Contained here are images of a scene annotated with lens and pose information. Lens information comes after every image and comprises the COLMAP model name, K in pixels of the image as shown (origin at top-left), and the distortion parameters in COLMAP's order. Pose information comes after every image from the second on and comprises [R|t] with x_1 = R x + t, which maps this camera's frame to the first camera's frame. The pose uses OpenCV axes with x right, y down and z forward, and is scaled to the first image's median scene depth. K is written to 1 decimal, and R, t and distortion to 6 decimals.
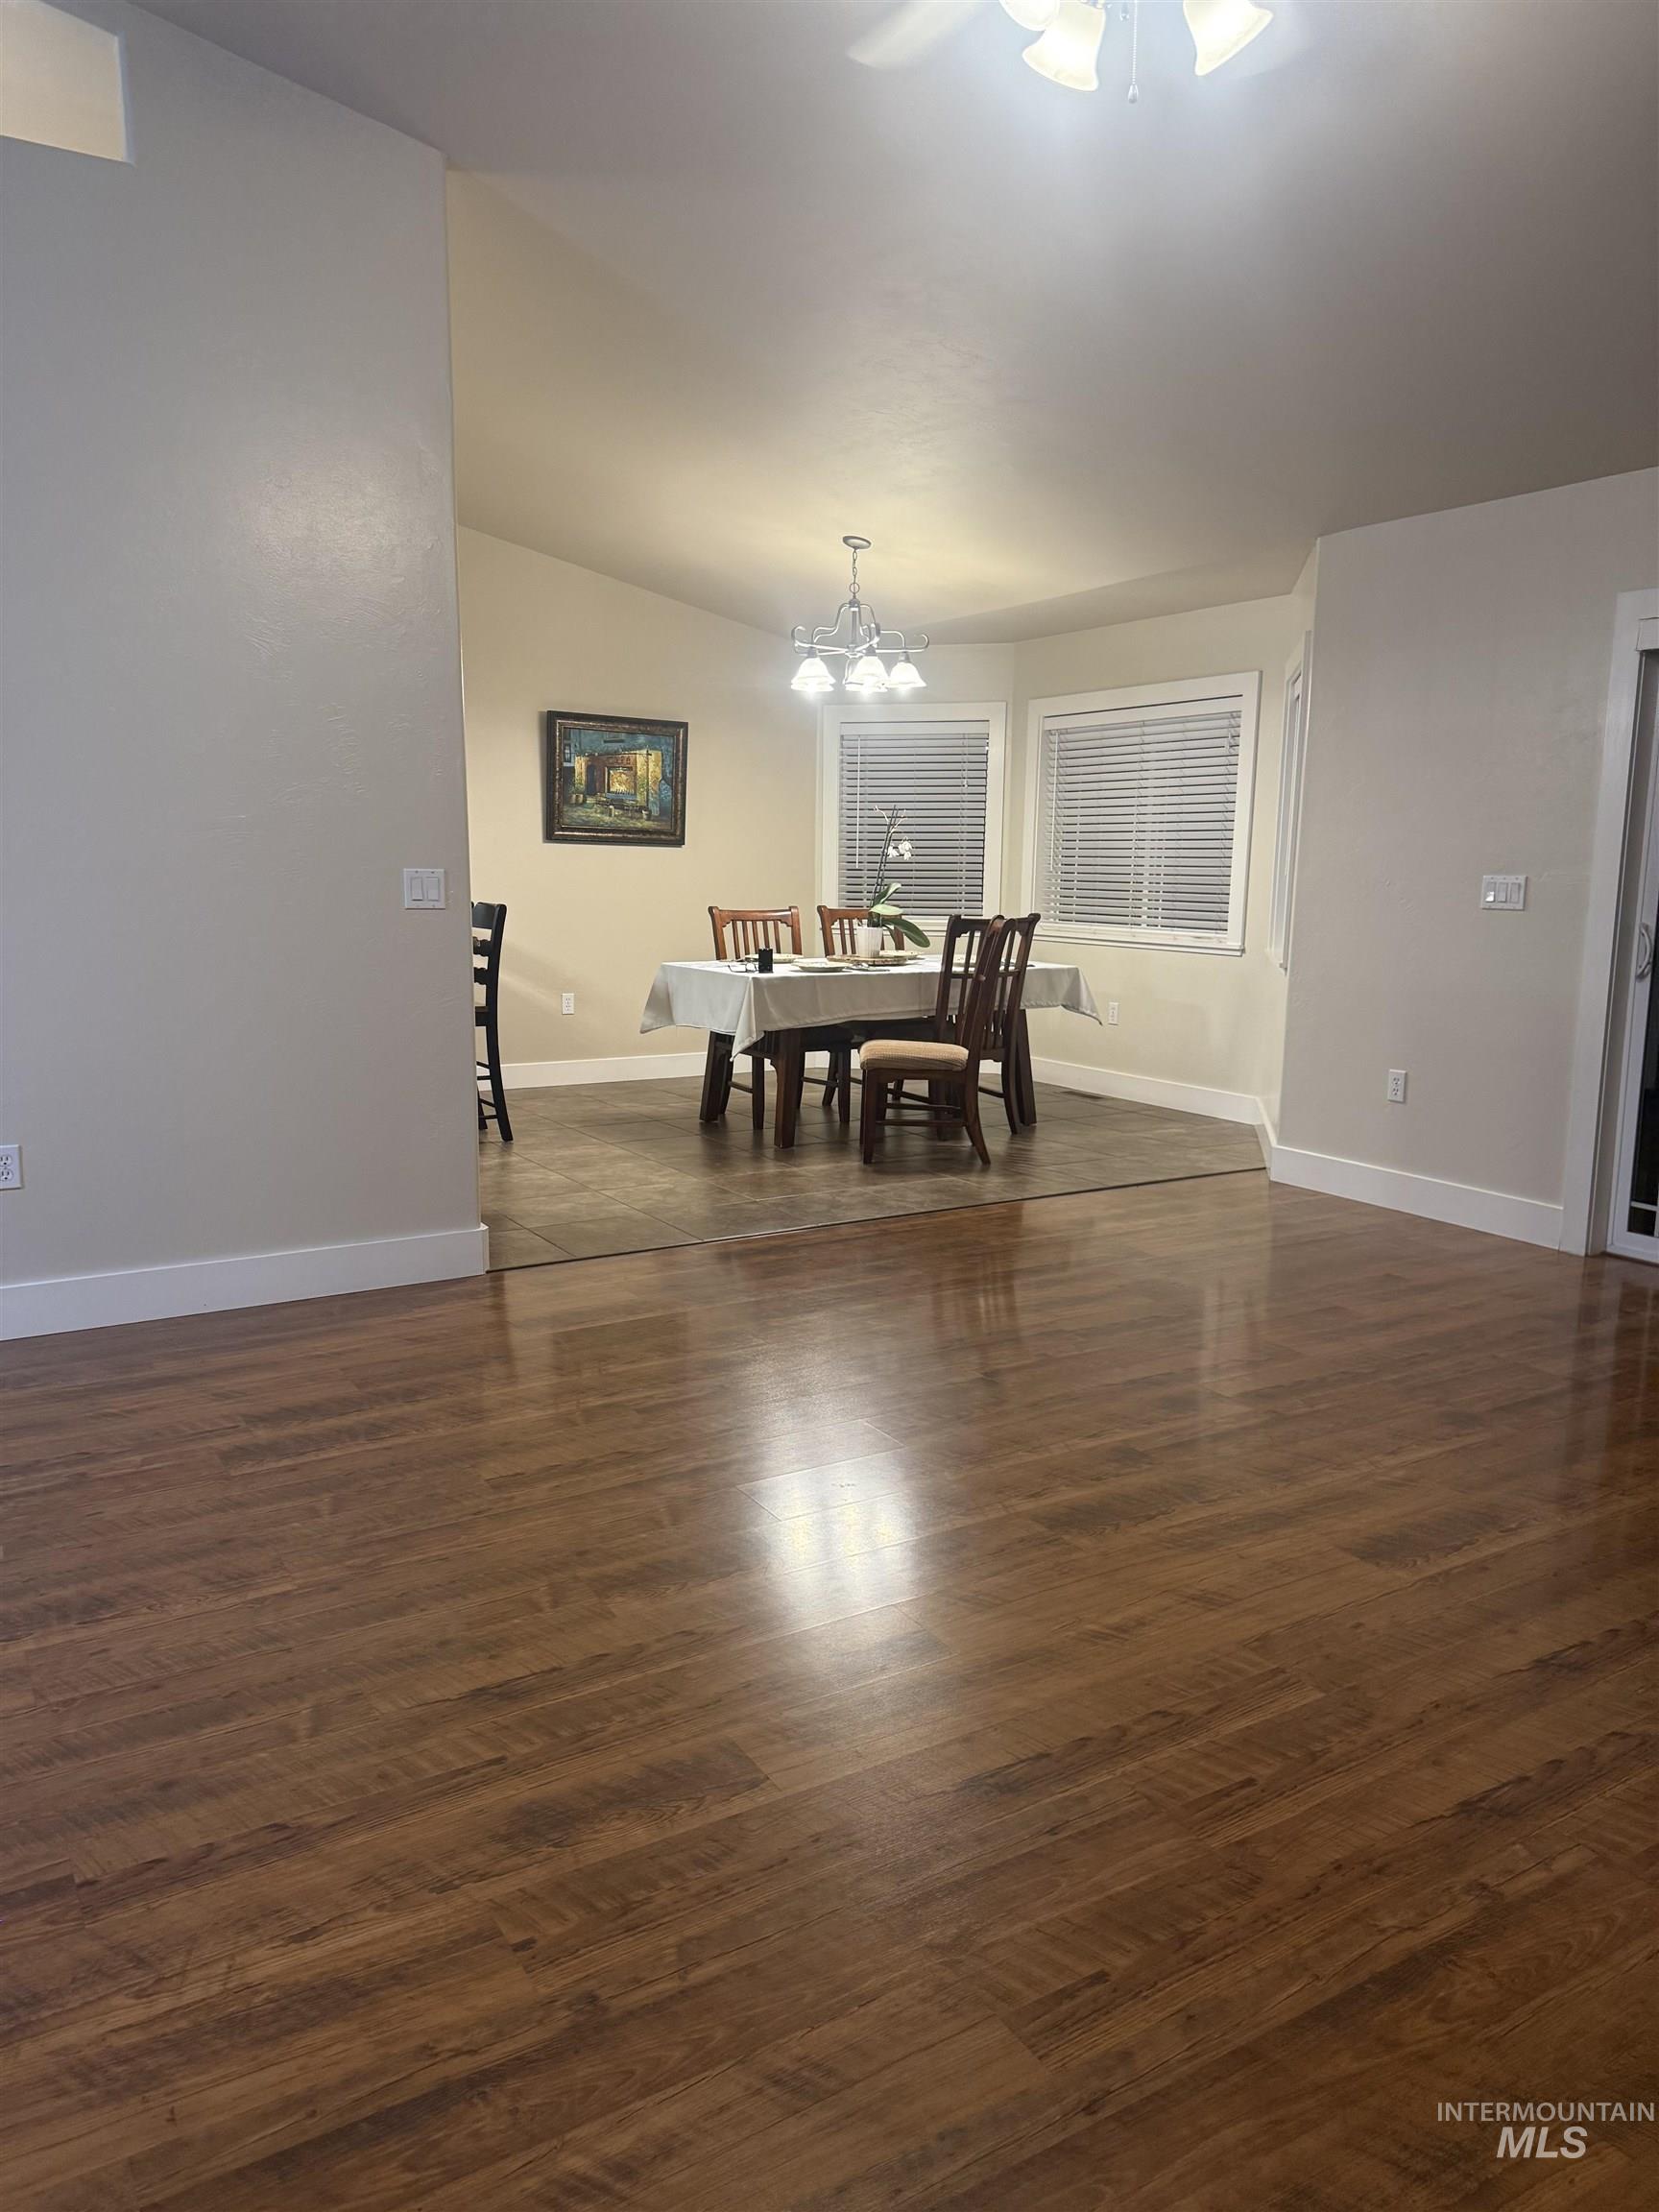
lens RADIAL K [[1533.6, 0, 829.5], [0, 1533.6, 1106.0], [0, 0, 1]] dist [0.047703, -0.049351]
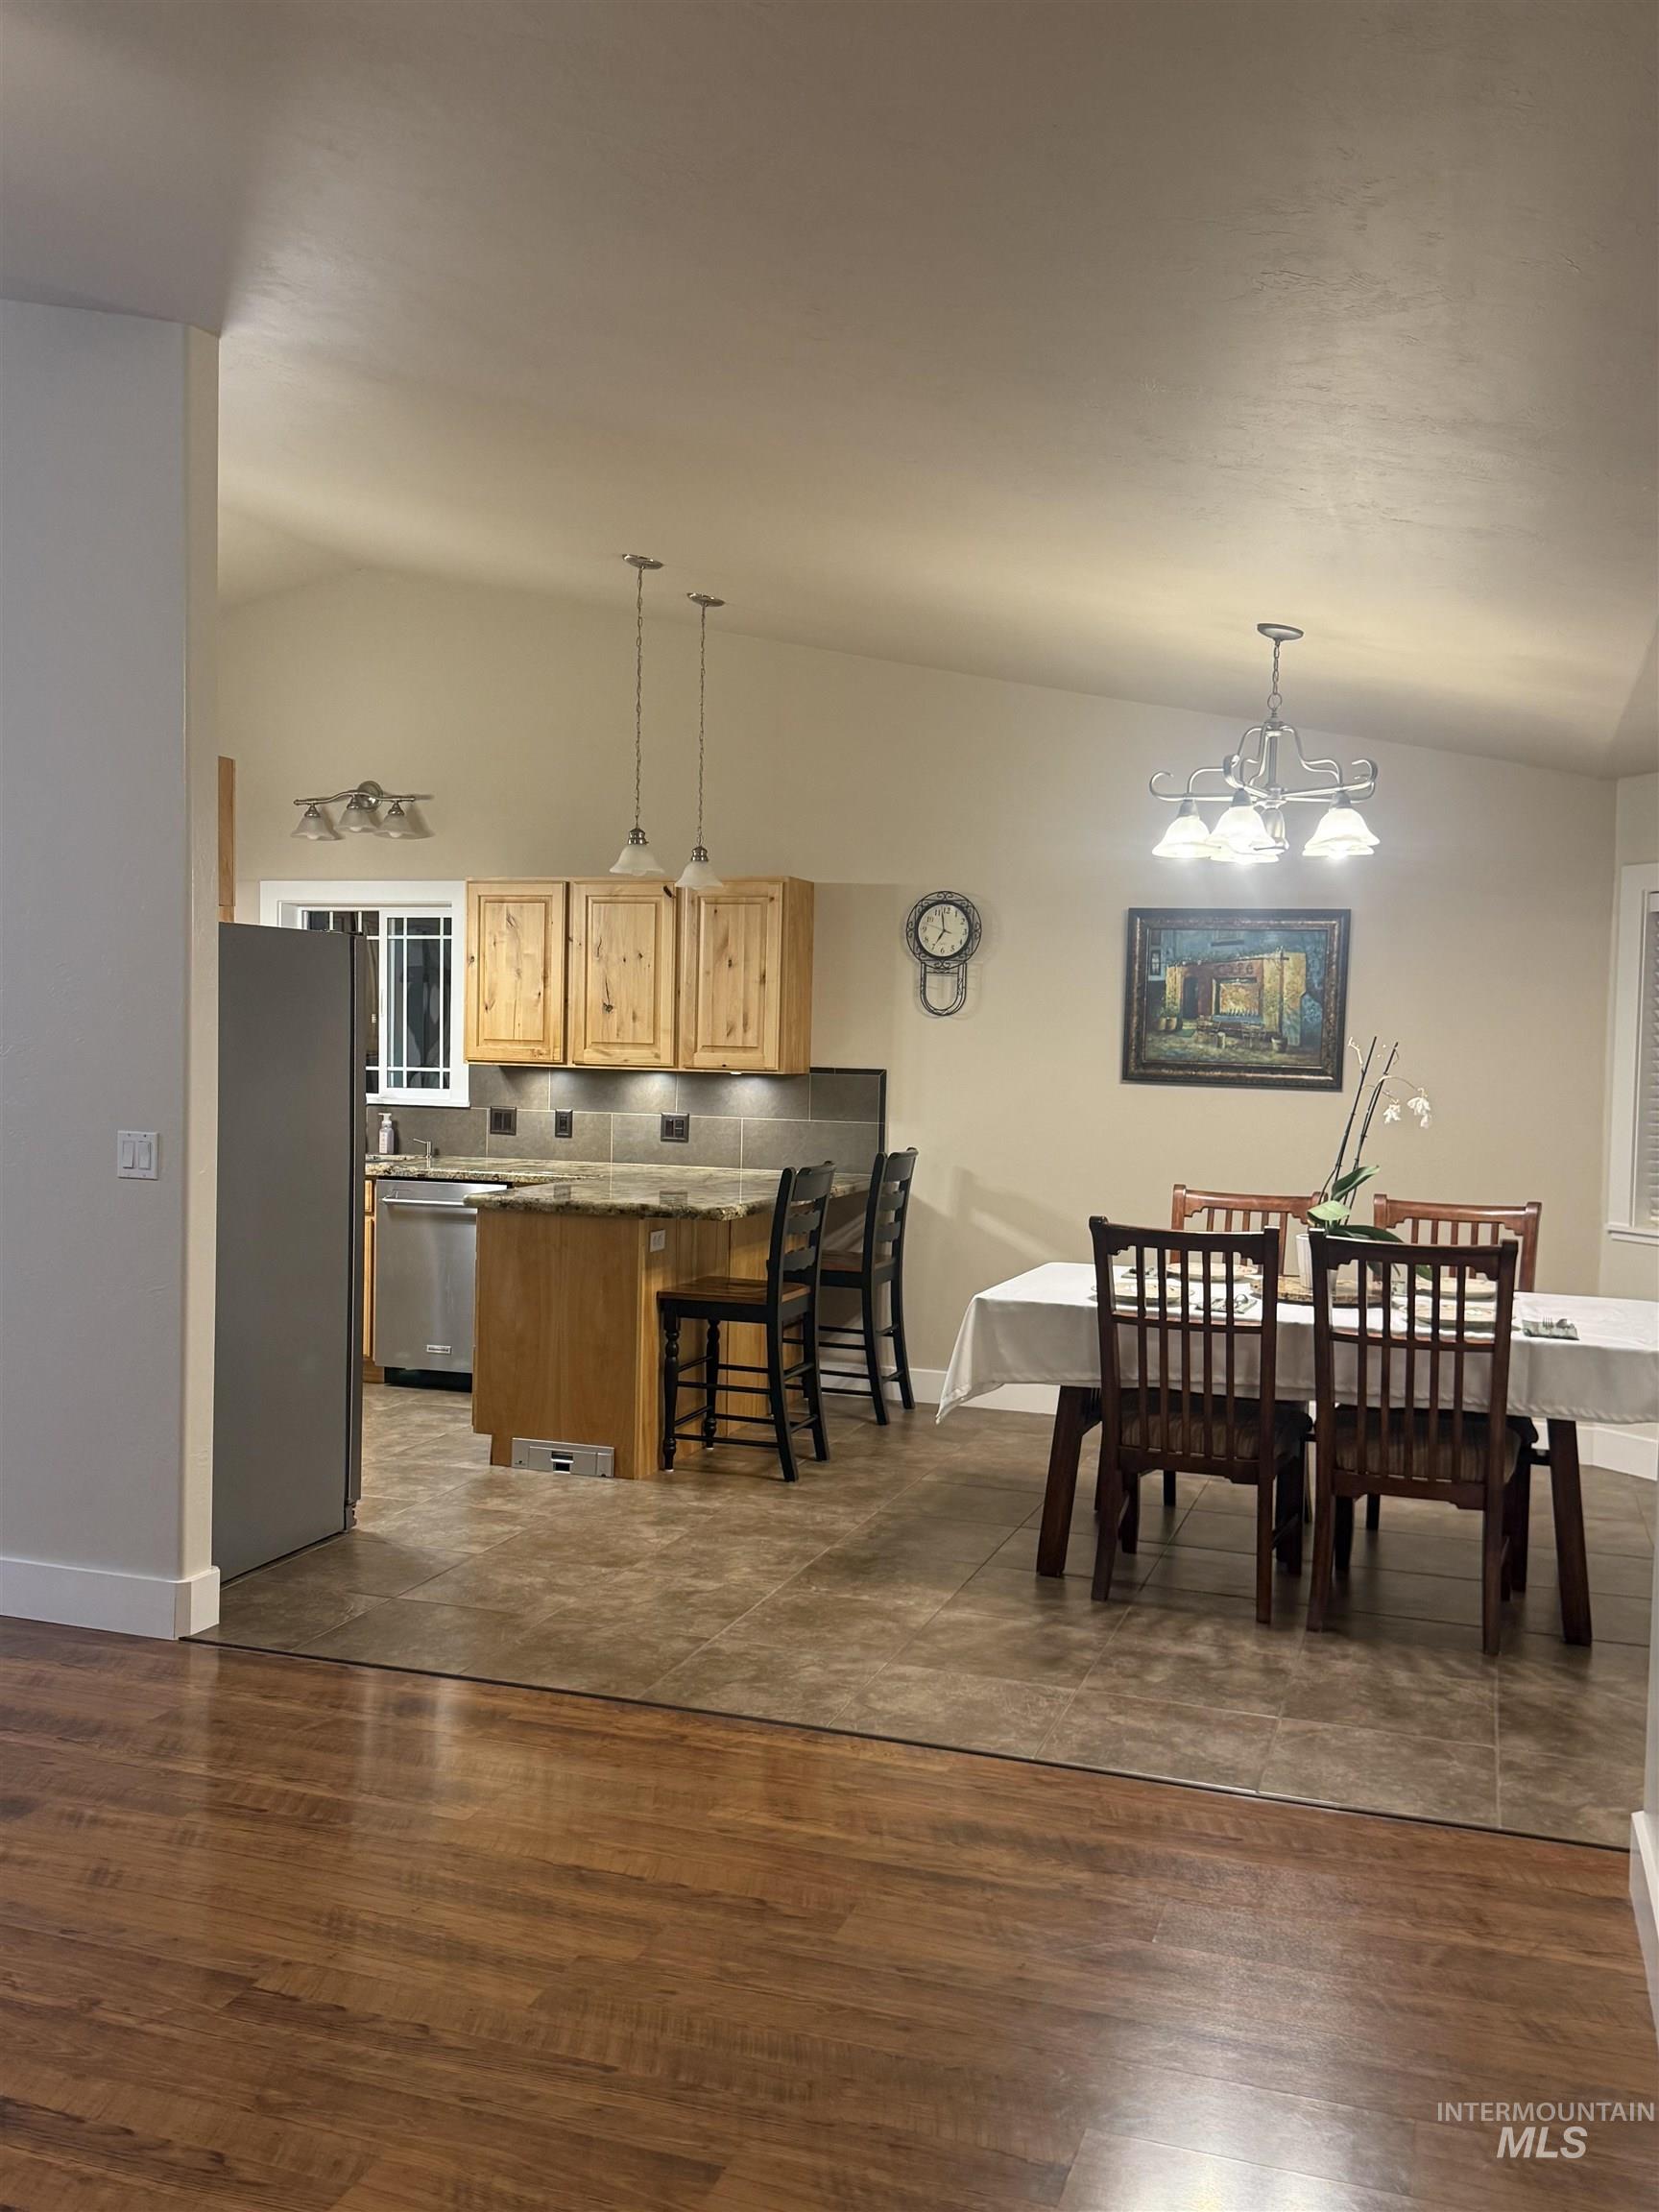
lens RADIAL K [[1869.0, 0, 829.5], [0, 1869.0, 1106.0], [0, 0, 1]] dist [0.092812, 0.000409]
pose [[0.634458, 0.033468, -0.772232, 0.416609], [-0.138808, 0.987754, -0.071235, -0.078864], [0.760391, 0.152388, 0.631334, 0.339684]]
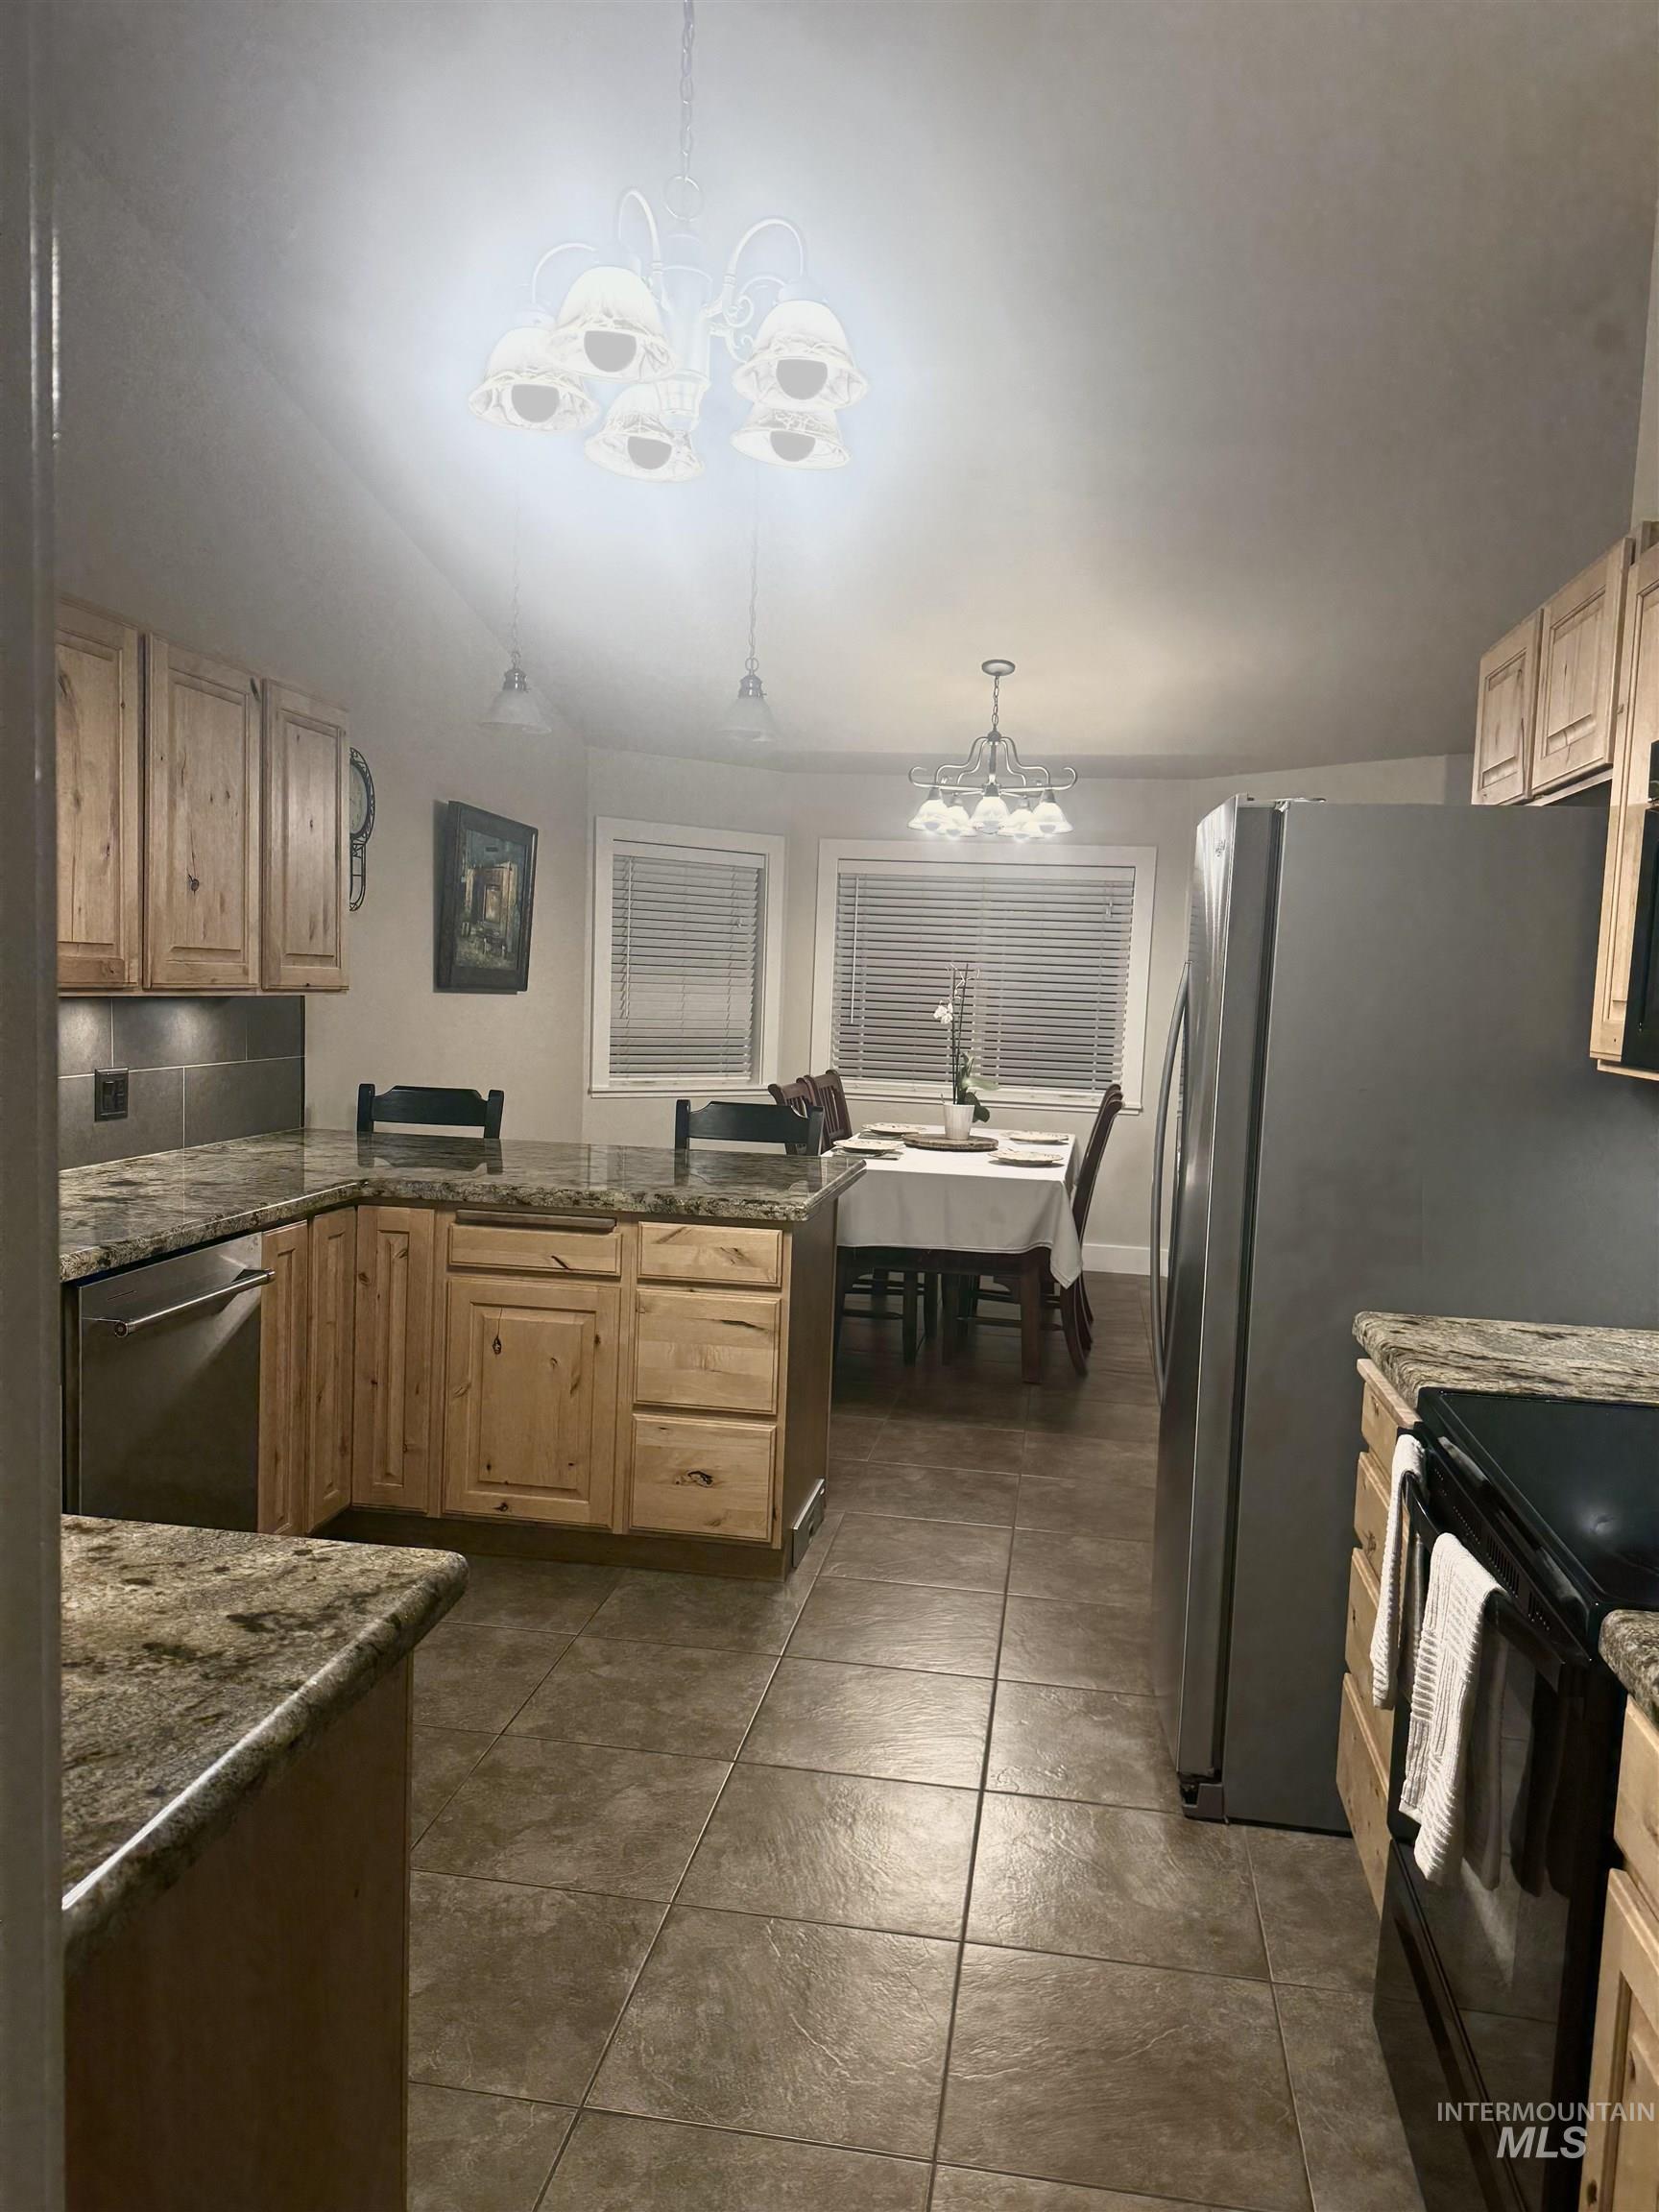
lens RADIAL K [[1533.6, 0, 829.5], [0, 1533.6, 1106.0], [0, 0, 1]] dist [0.047703, -0.049351]
pose [[0.650094, -0.046452, 0.758433, -0.593016], [0.088388, 0.995977, -0.014761, -0.097191], [-0.754696, 0.076632, 0.651584, 0.439669]]
